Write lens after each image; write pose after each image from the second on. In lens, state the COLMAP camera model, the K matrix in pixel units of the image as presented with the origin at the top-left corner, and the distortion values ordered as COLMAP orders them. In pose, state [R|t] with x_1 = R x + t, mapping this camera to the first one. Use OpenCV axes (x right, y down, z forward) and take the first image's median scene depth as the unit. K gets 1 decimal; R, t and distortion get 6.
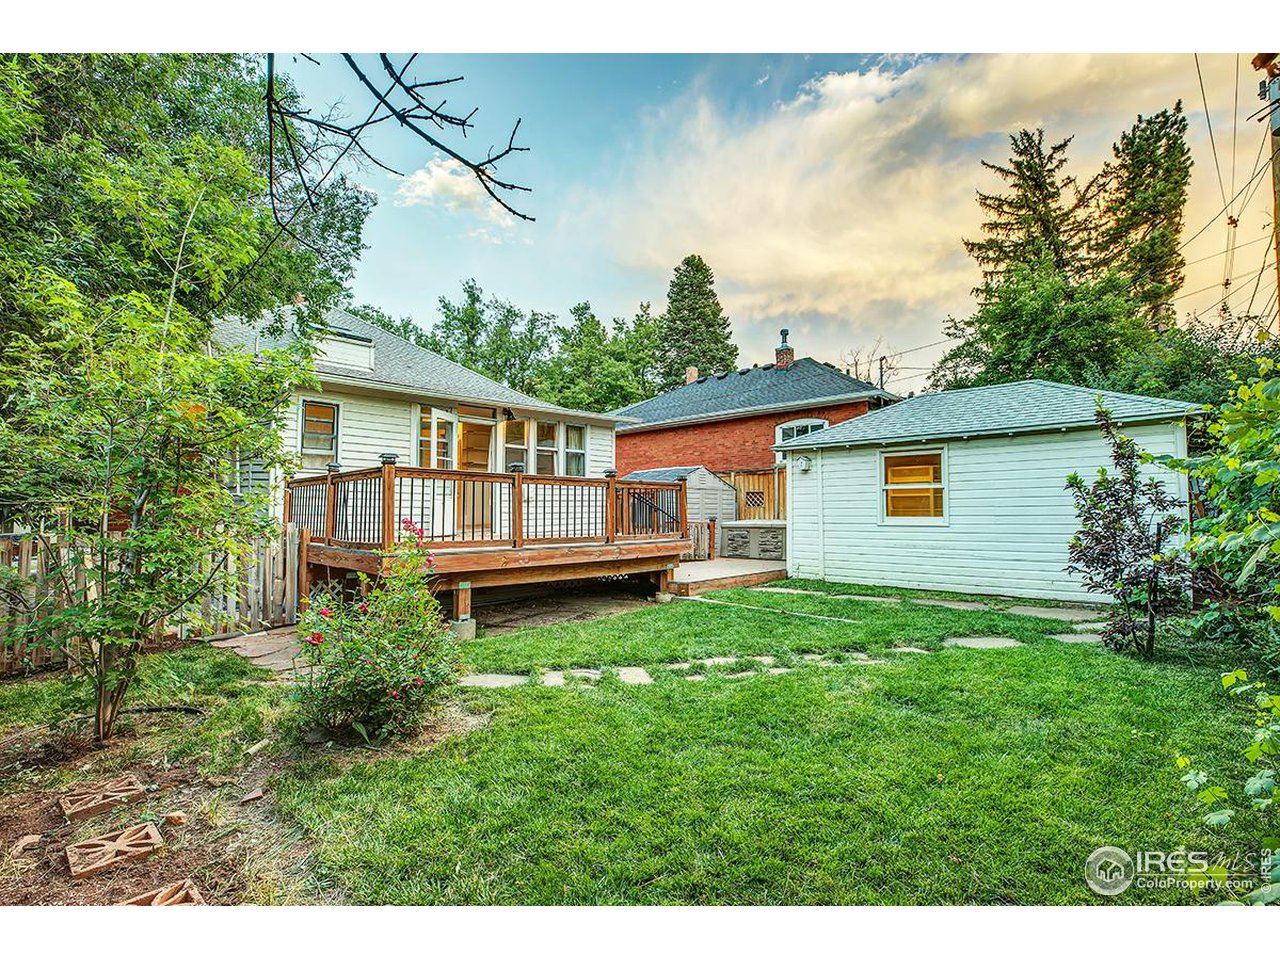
lens RADIAL K [[596.0, 0, 640.0], [0, 596.0, 480.0], [0, 0, 1]] dist [-0.035414, 0.000725]
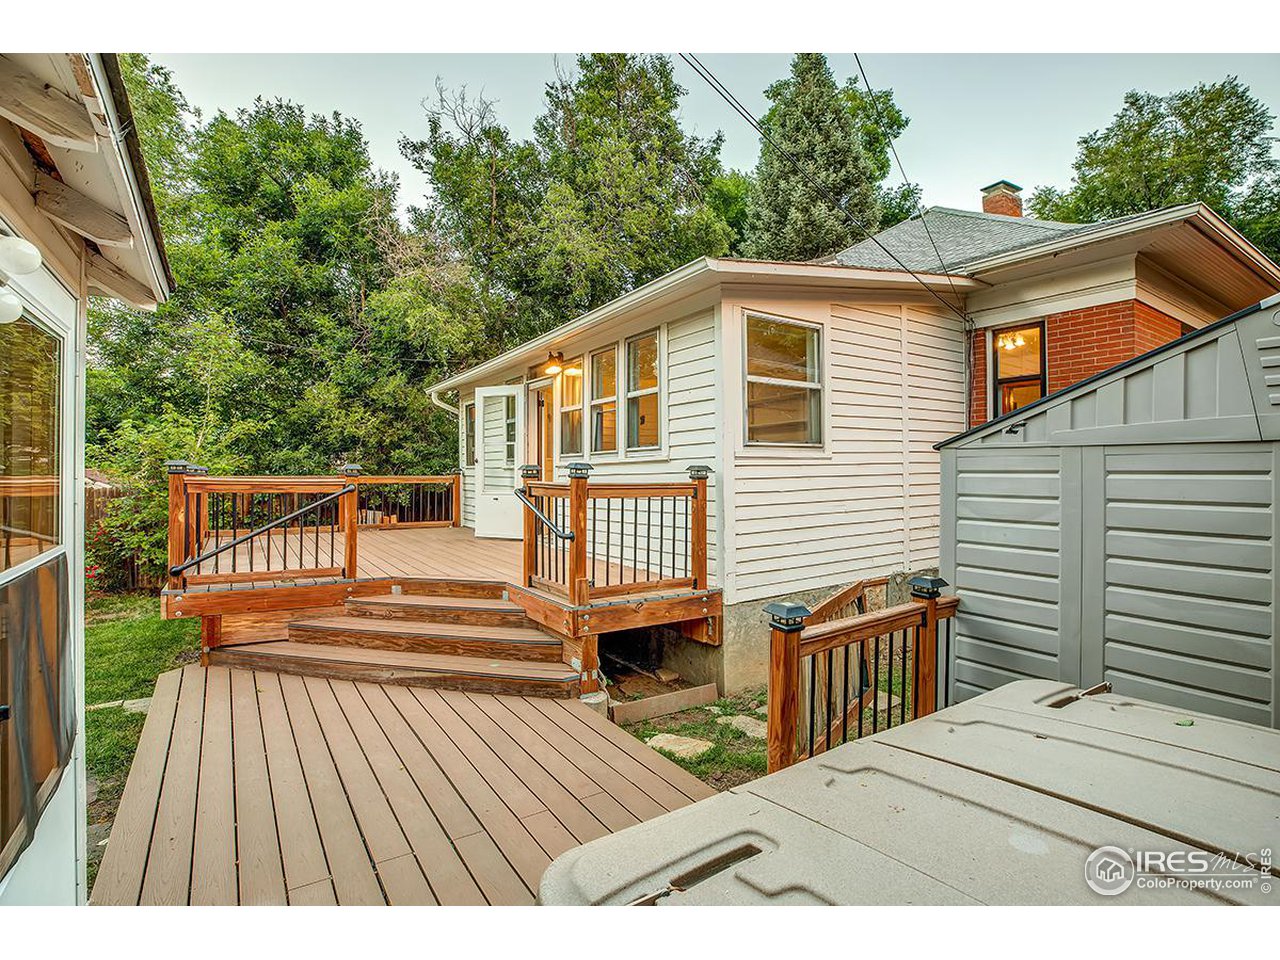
lens RADIAL K [[596.0, 0, 640.0], [0, 596.0, 480.0], [0, 0, 1]] dist [-0.035414, 0.000725]
pose [[-0.207370, 0.016446, -0.978124, 0.338477], [0.057797, 0.998318, 0.004532, 0.016905], [0.976554, -0.055592, -0.207972, 1.054512]]
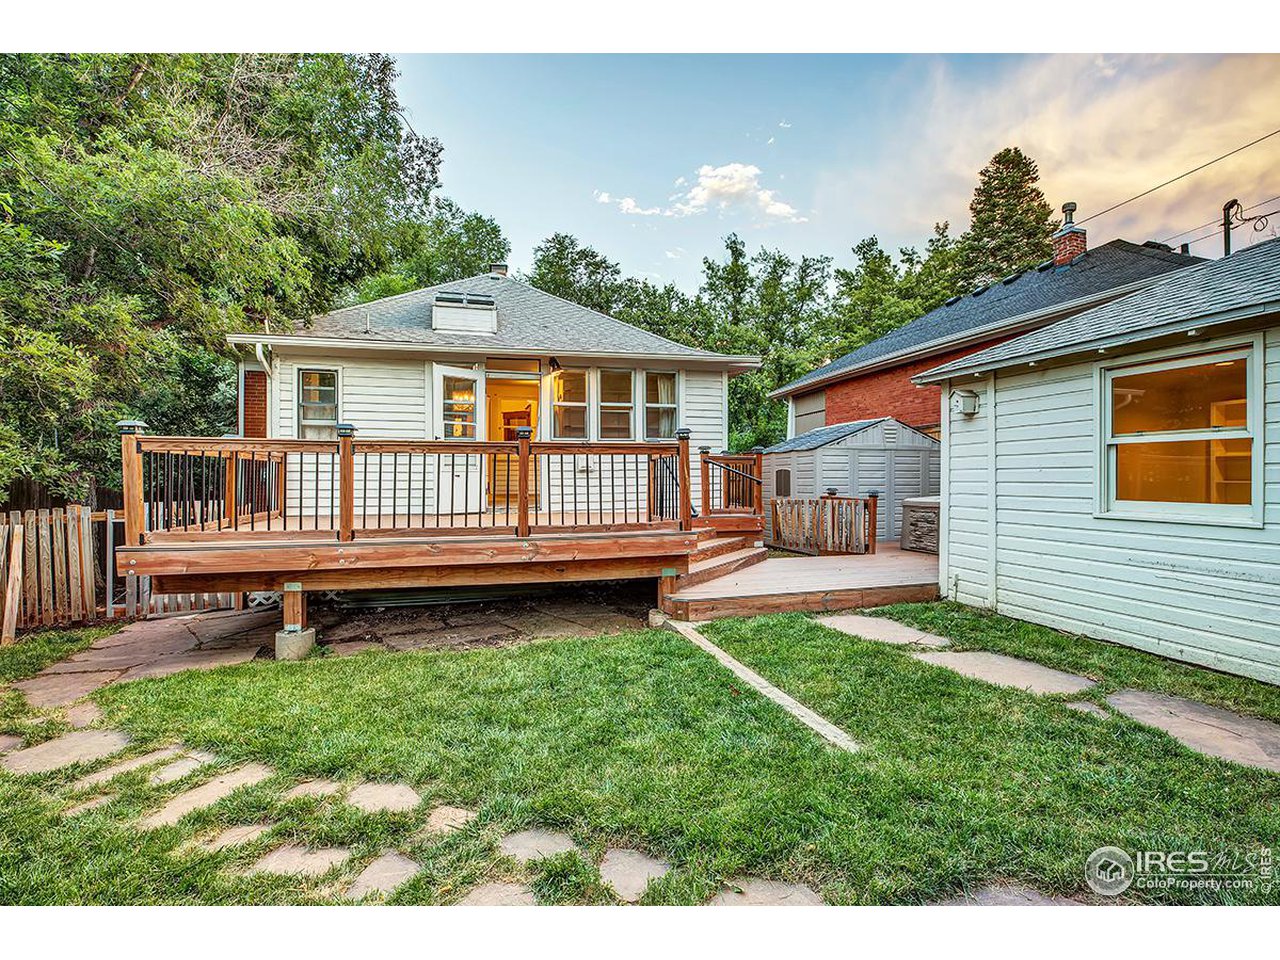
lens RADIAL K [[596.0, 0, 640.0], [0, 596.0, 480.0], [0, 0, 1]] dist [-0.035414, 0.000725]
pose [[0.863464, 0.001393, -0.504408, 0.249999], [0.029207, 0.998180, 0.052755, 0.006196], [0.503563, -0.060284, 0.861852, 0.303407]]
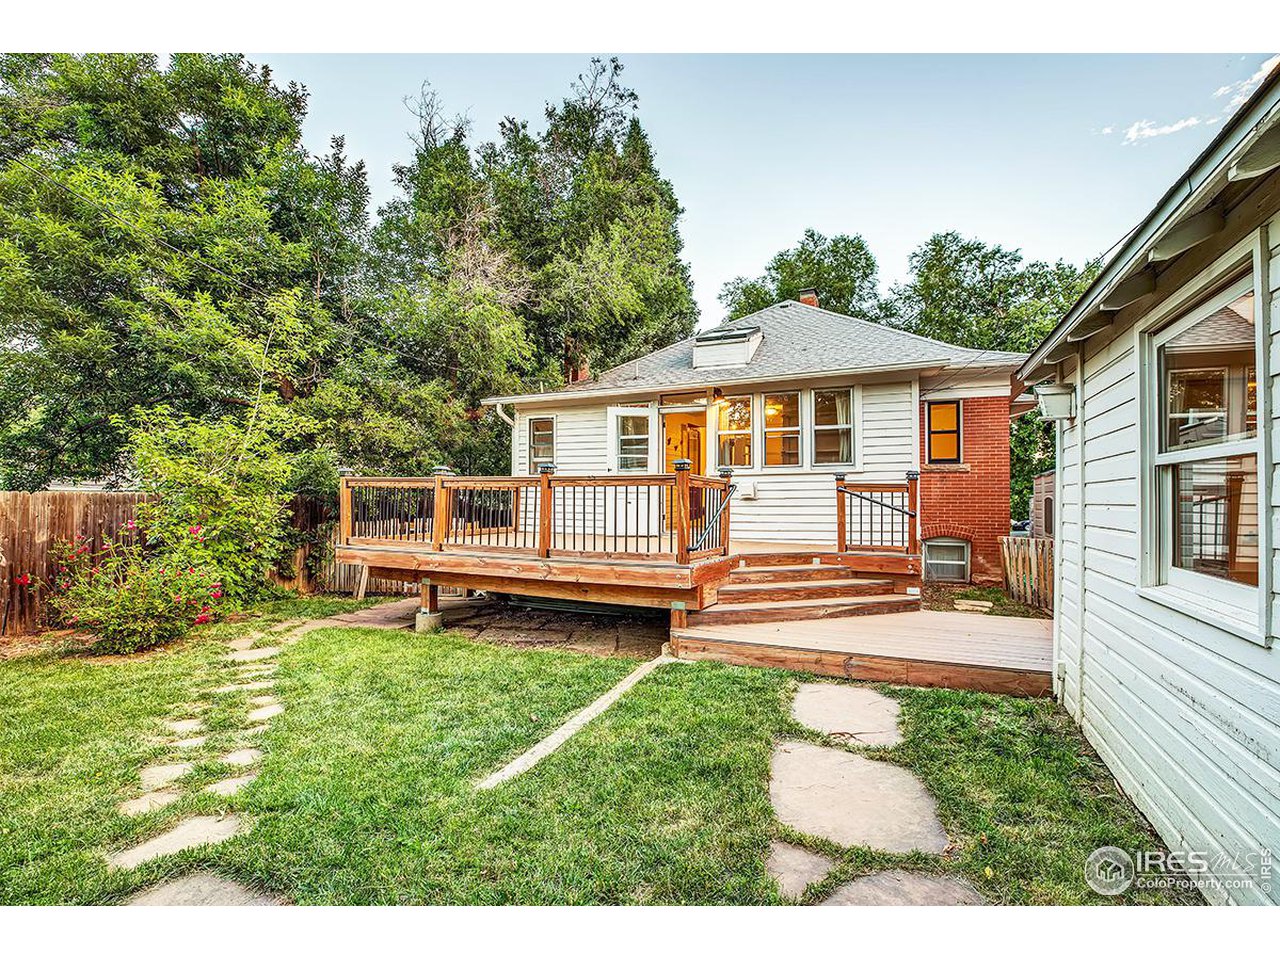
lens RADIAL K [[596.0, 0, 640.0], [0, 596.0, 480.0], [0, 0, 1]] dist [-0.035414, 0.000725]
pose [[0.335502, -0.026472, -0.941667, 0.454831], [0.045362, 0.998900, -0.011920, 0.011405], [0.940947, -0.038716, 0.336334, 0.531193]]
